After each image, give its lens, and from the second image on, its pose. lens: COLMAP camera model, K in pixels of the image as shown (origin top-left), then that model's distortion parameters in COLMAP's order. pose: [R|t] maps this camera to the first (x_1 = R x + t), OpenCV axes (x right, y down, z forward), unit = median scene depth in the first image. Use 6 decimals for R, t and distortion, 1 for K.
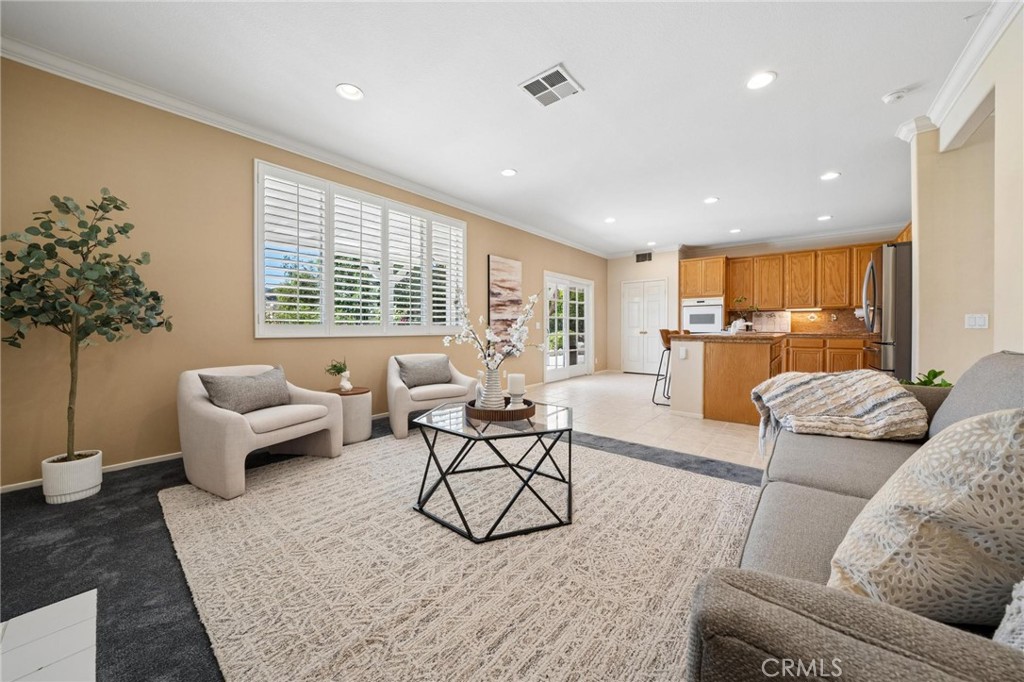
lens RADIAL K [[358.3, 0, 511.4], [0, 358.3, 329.6], [0, 0, 1]] dist [-0.000748, -0.000078]
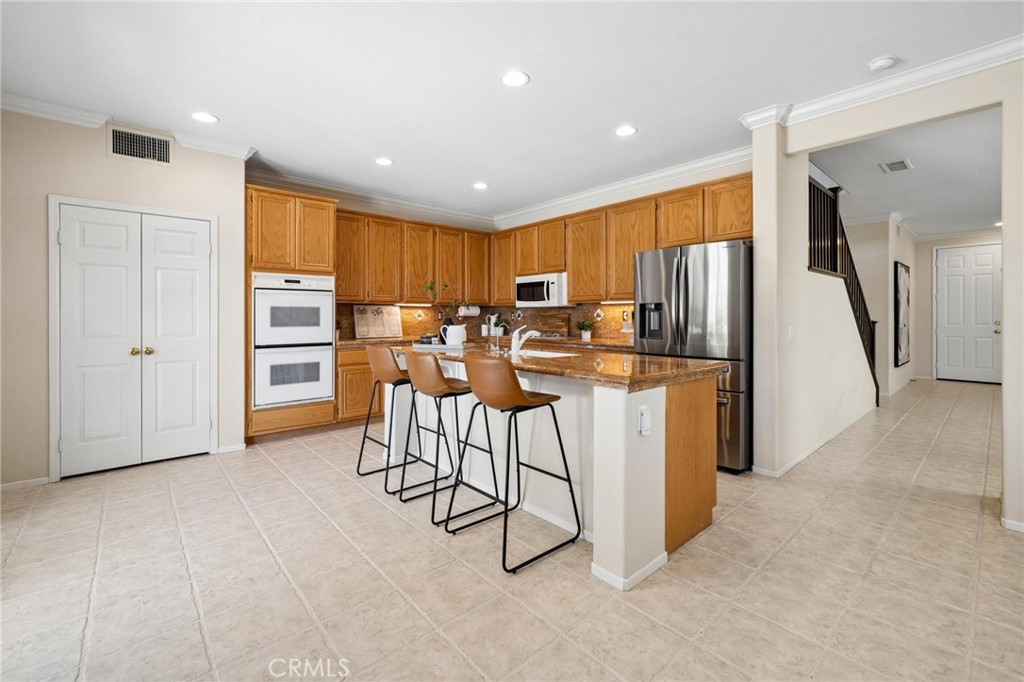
lens RADIAL K [[433.4, 0, 512.5], [0, 433.4, 315.7], [0, 0, 1]] dist [0.000666, 0.000153]
pose [[0.145675, -0.002468, 0.989329, -0.015976], [0.003637, 0.999991, 0.001960, -0.033746], [-0.989326, 0.003312, 0.145683, 0.662648]]
